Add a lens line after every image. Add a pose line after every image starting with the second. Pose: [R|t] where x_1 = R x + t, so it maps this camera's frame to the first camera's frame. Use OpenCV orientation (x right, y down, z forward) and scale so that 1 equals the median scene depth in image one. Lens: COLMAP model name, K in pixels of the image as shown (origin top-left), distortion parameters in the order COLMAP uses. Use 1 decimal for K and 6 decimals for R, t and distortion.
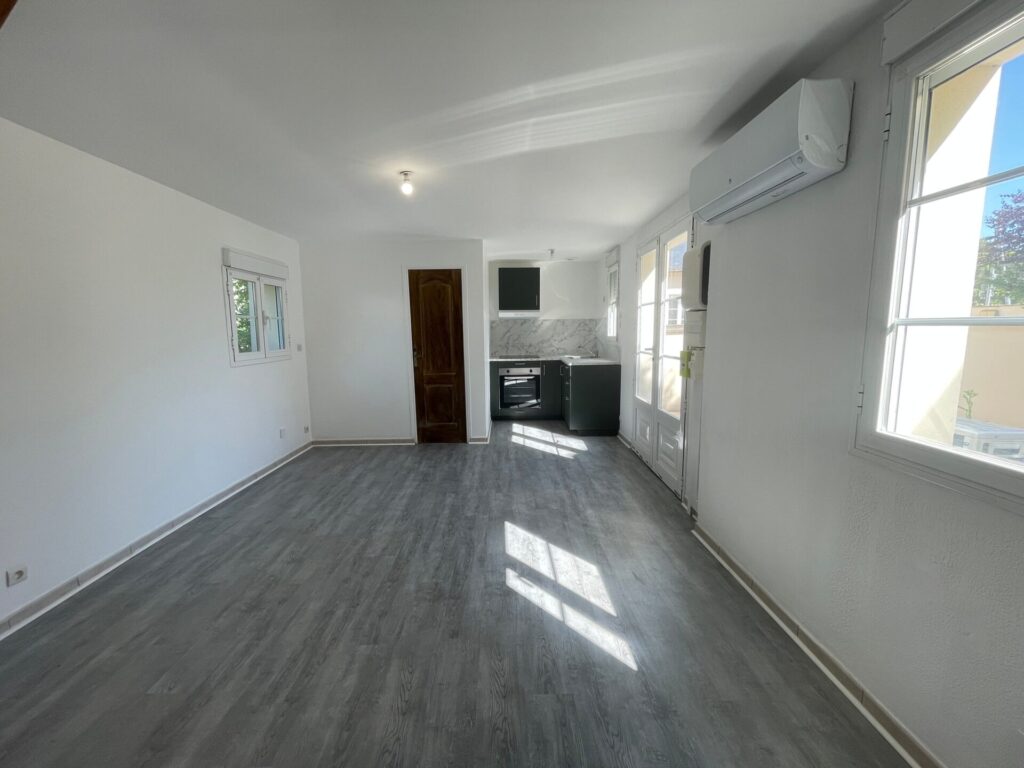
lens RADIAL K [[415.7, 0, 511.5], [0, 415.7, 380.5], [0, 0, 1]] dist [-0.001212, 0.000025]
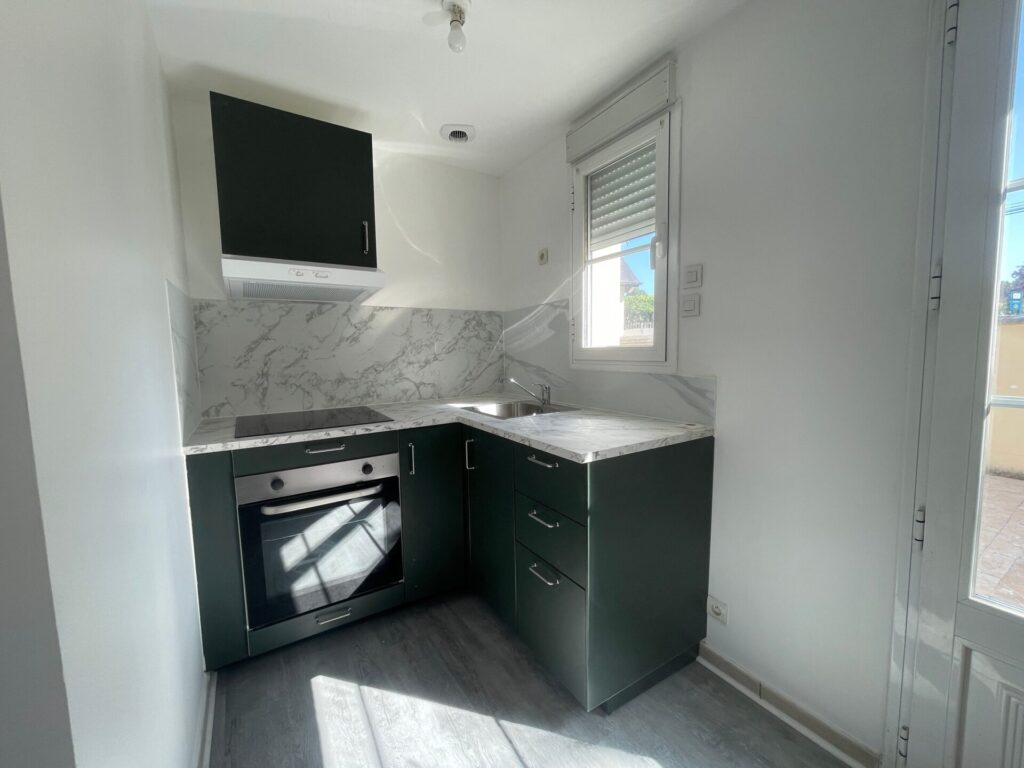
lens RADIAL K [[415.7, 0, 513.8], [0, 415.7, 388.2], [0, 0, 1]] dist [-0.001212, 0.000025]
pose [[0.844530, -0.050475, 0.533123, -0.021579], [0.071332, 0.997280, -0.018578, -0.074641], [-0.530735, 0.053718, 0.845833, 0.780663]]
